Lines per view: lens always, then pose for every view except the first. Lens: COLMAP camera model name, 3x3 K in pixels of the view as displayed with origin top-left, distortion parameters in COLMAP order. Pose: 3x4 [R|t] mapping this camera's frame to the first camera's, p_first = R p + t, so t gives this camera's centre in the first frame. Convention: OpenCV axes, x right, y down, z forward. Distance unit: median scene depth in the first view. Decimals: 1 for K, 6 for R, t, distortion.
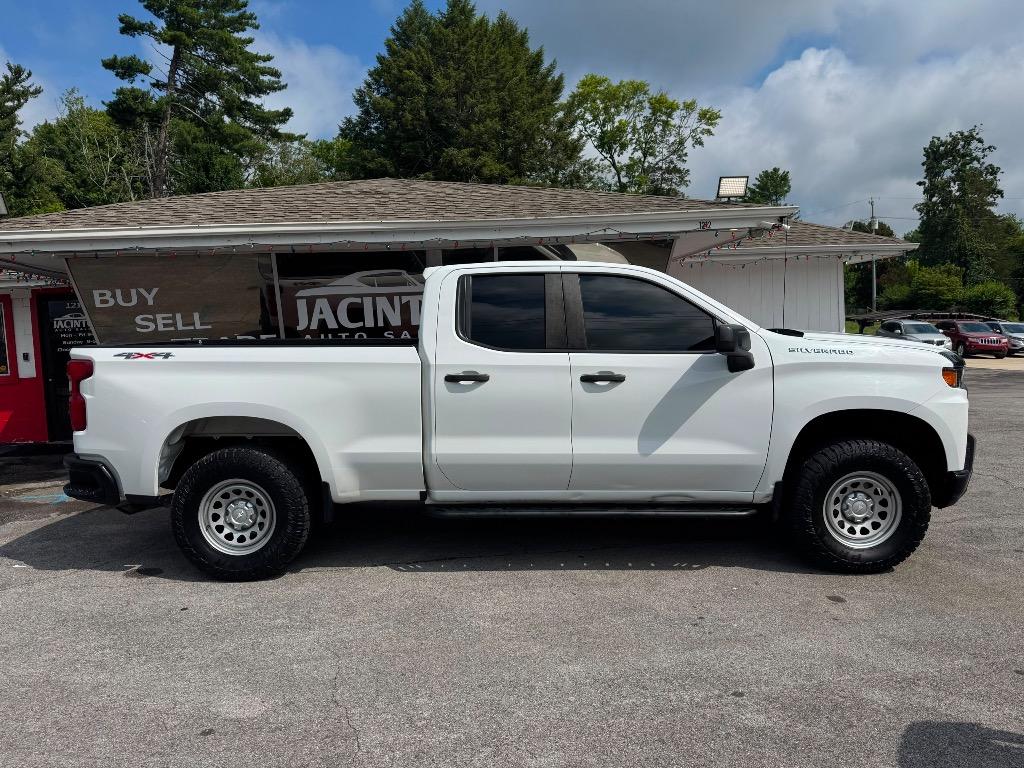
lens RADIAL K [[726.7, 0, 512.0], [0, 726.7, 384.0], [0, 0, 1]] dist [0.024329, -0.035737]
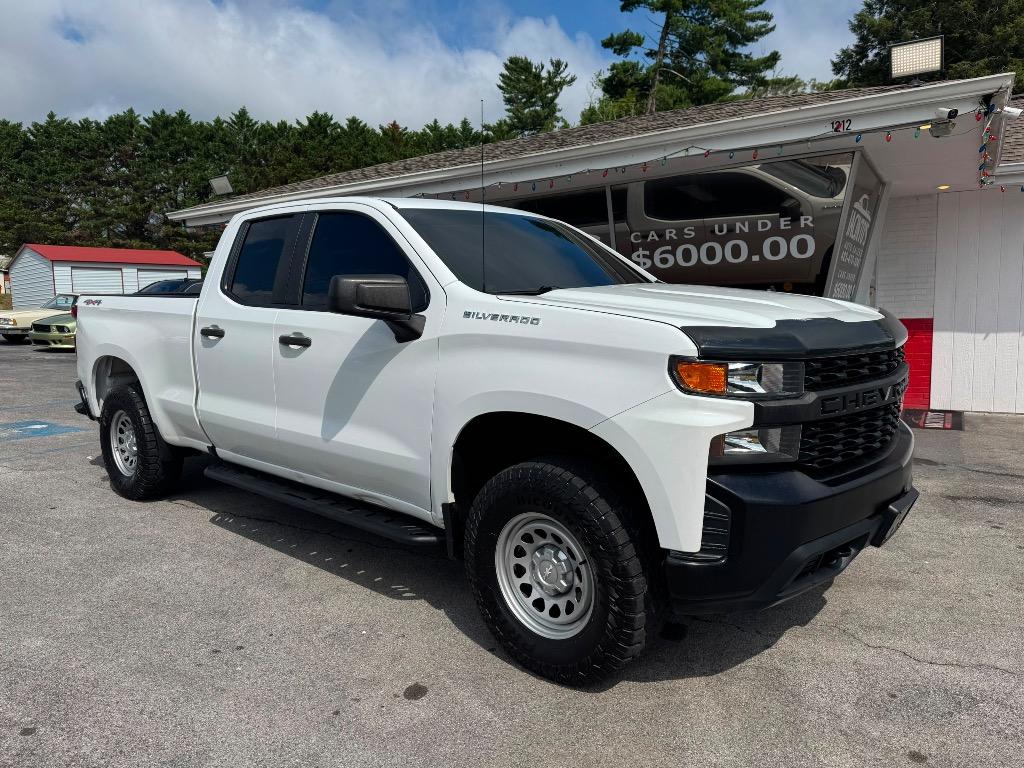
lens RADIAL K [[726.7, 0, 512.0], [0, 726.7, 384.0], [0, 0, 1]] dist [0.024329, -0.035737]
pose [[0.762901, 0.089382, -0.640307, 0.091530], [-0.052834, 0.995704, 0.076042, -0.003760], [0.644353, -0.024182, 0.764346, 0.056791]]
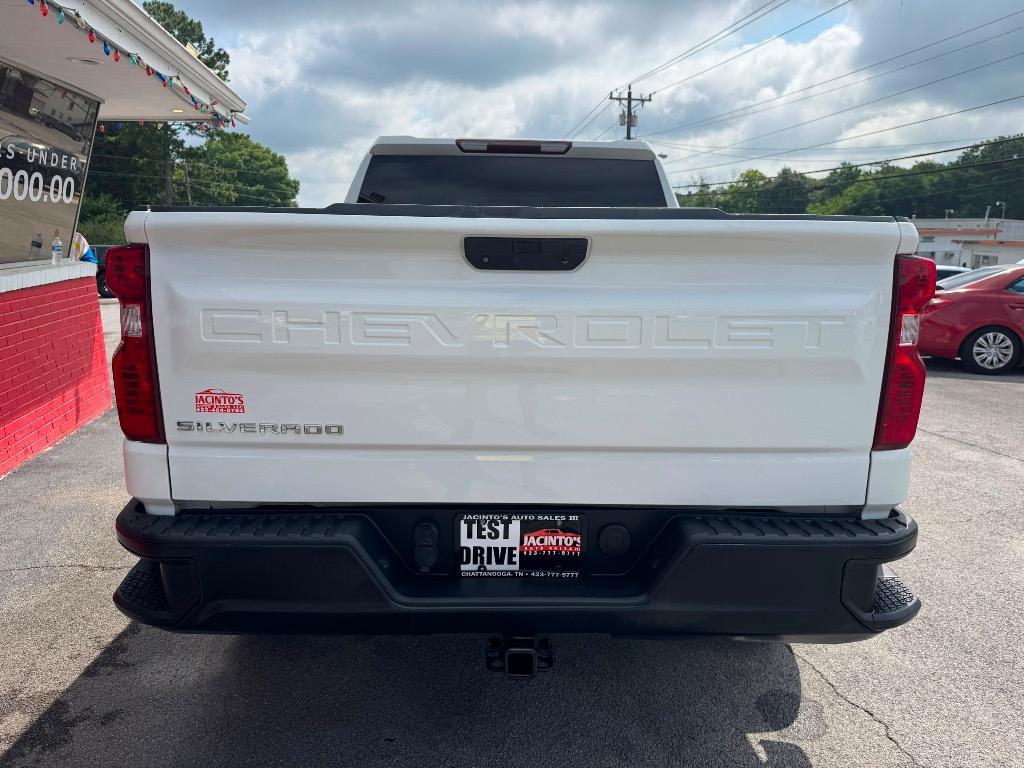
lens RADIAL K [[731.4, 0, 512.0], [0, 731.4, 384.0], [0, 0, 1]] dist [0.006280, -0.008969]
pose [[-0.033541, -0.166038, 0.985549, -0.106586], [0.068862, 0.983376, 0.168015, -0.005125], [-0.997062, 0.073502, -0.021550, 0.134069]]
